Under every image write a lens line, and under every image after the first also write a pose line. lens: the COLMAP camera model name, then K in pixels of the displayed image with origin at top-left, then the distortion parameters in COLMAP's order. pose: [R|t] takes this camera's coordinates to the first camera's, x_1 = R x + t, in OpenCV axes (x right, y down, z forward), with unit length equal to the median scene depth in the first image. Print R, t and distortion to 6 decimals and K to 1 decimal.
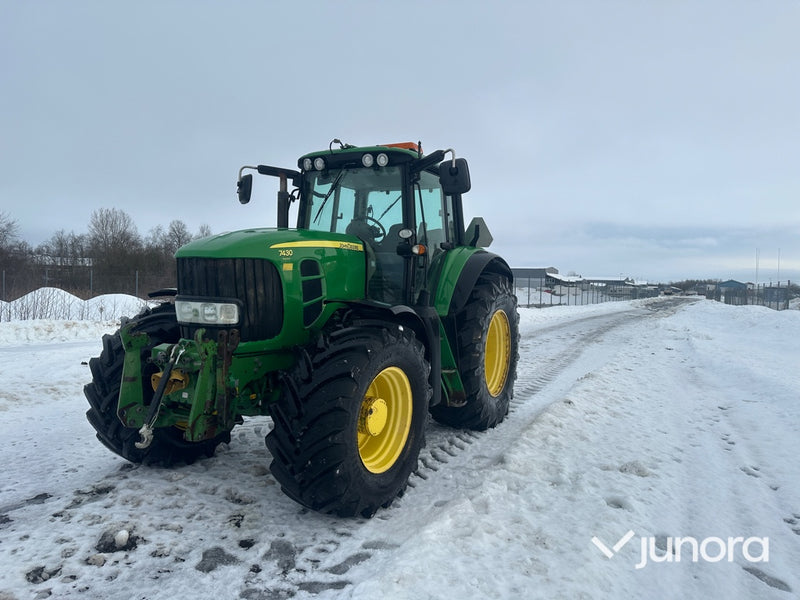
lens RADIAL K [[560.1, 0, 397.7], [0, 560.1, 284.7], [0, 0, 1]] dist [0.026169, -0.029891]
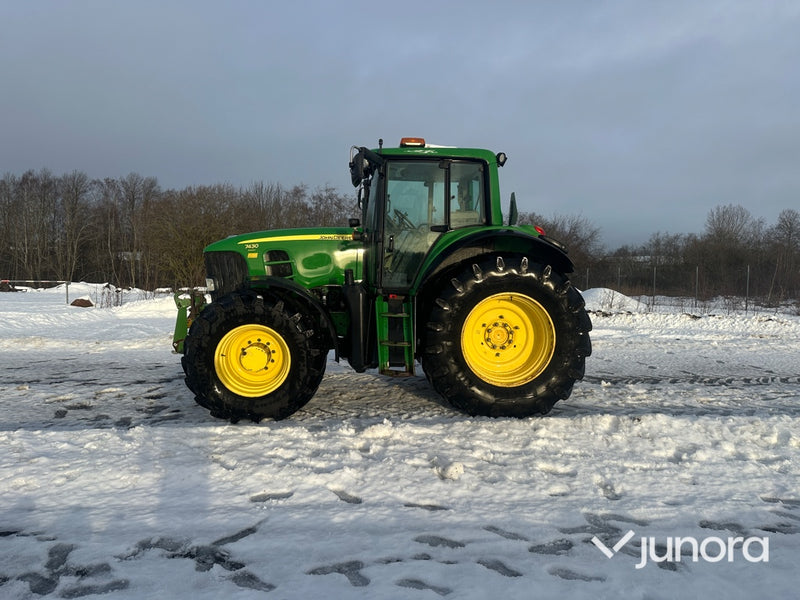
lens RADIAL K [[560.1, 0, 404.1], [0, 560.1, 294.5], [0, 0, 1]] dist [0.026169, -0.029891]
pose [[0.534524, 0.013893, -0.845039, 1.233601], [0.002448, 0.999835, 0.017986, 0.045108], [0.845149, -0.011683, 0.534402, 0.515417]]
